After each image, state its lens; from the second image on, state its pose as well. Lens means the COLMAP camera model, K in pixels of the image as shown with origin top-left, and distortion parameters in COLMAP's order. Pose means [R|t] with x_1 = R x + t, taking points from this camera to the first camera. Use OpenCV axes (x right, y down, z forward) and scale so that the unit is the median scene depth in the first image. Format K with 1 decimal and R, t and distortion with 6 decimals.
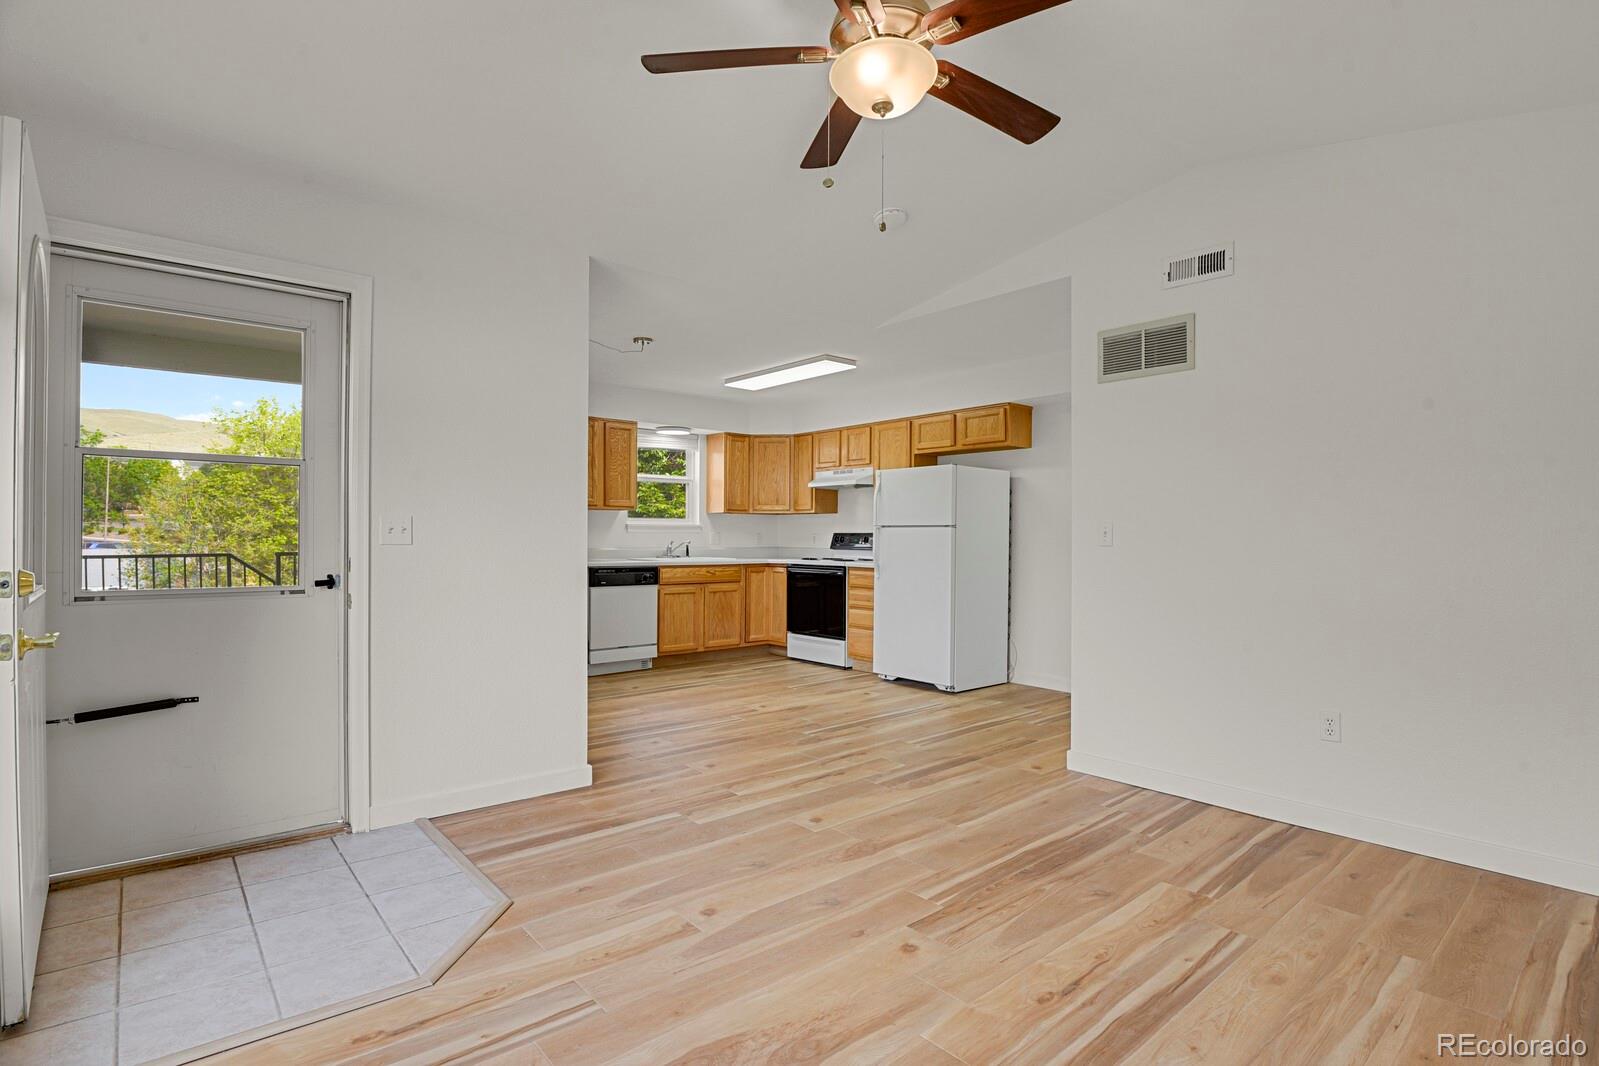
lens RADIAL K [[787.9, 0, 801.3], [0, 787.9, 531.4], [0, 0, 1]] dist [0.002663, 0.000473]
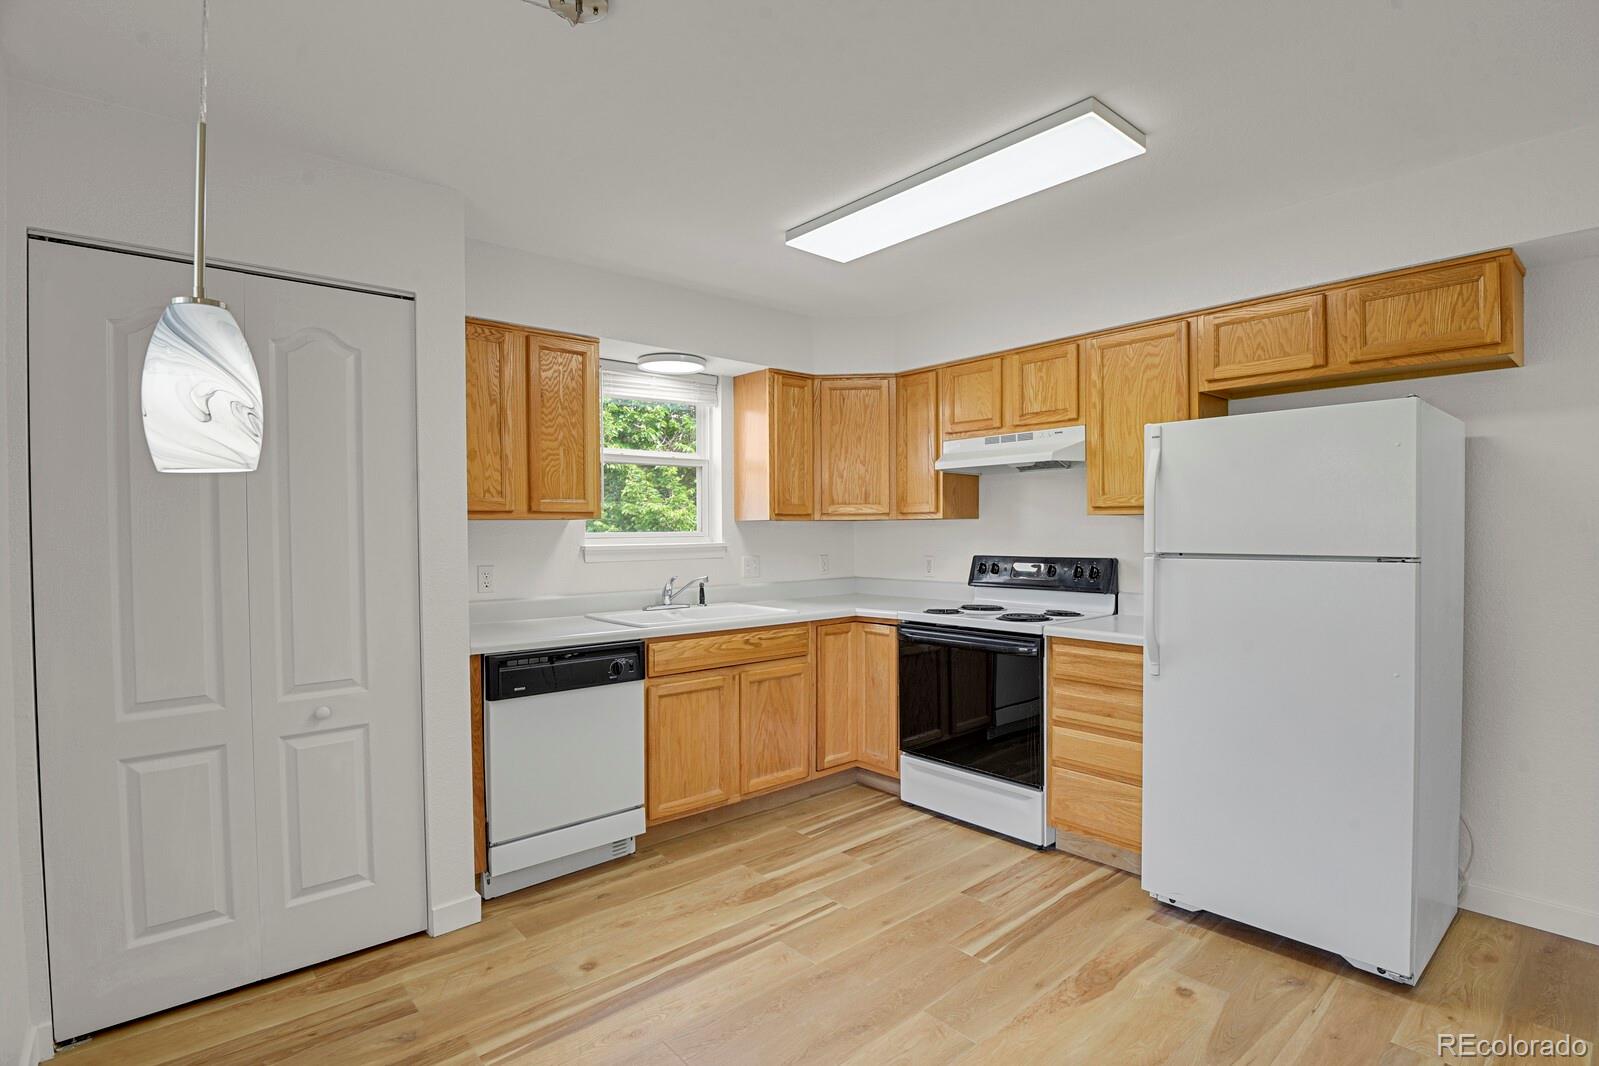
lens RADIAL K [[787.9, 0, 798.8], [0, 787.9, 536.9], [0, 0, 1]] dist [0.002663, 0.000473]
pose [[0.999928, -0.012026, 0.000229, -0.083243], [0.012022, 0.999835, 0.013643, -0.020901], [-0.000393, -0.013639, 0.999907, 0.494843]]
